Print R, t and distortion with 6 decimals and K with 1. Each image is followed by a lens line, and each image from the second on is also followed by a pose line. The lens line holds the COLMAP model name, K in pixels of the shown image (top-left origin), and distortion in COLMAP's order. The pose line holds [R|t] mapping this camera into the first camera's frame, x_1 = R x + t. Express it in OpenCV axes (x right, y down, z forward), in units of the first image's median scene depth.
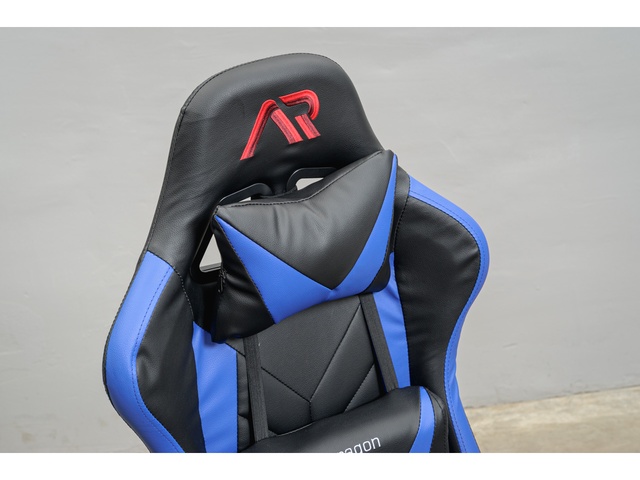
lens RADIAL K [[1164.5, 0, 320.0], [0, 1164.5, 240.0], [0, 0, 1]] dist [-0.031276, -0.019751]
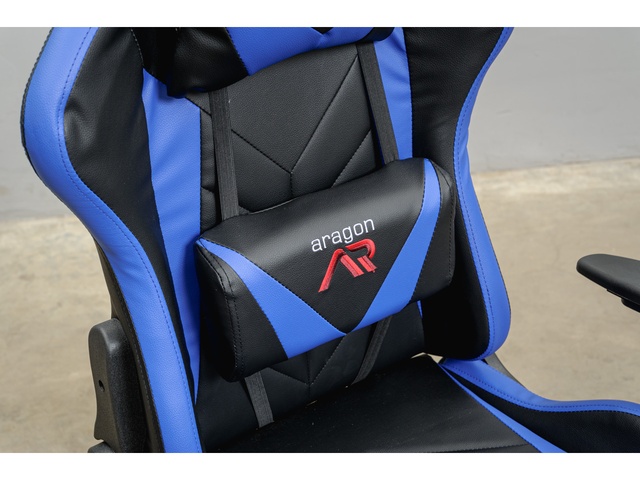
lens RADIAL K [[1164.5, 0, 320.0], [0, 1164.5, 240.0], [0, 0, 1]] dist [-0.031276, -0.019751]
pose [[0.999355, 0.033033, 0.014087, 0.001707], [-0.035212, 0.978394, 0.203727, 0.016764], [-0.007053, -0.204091, 0.978926, 0.183926]]
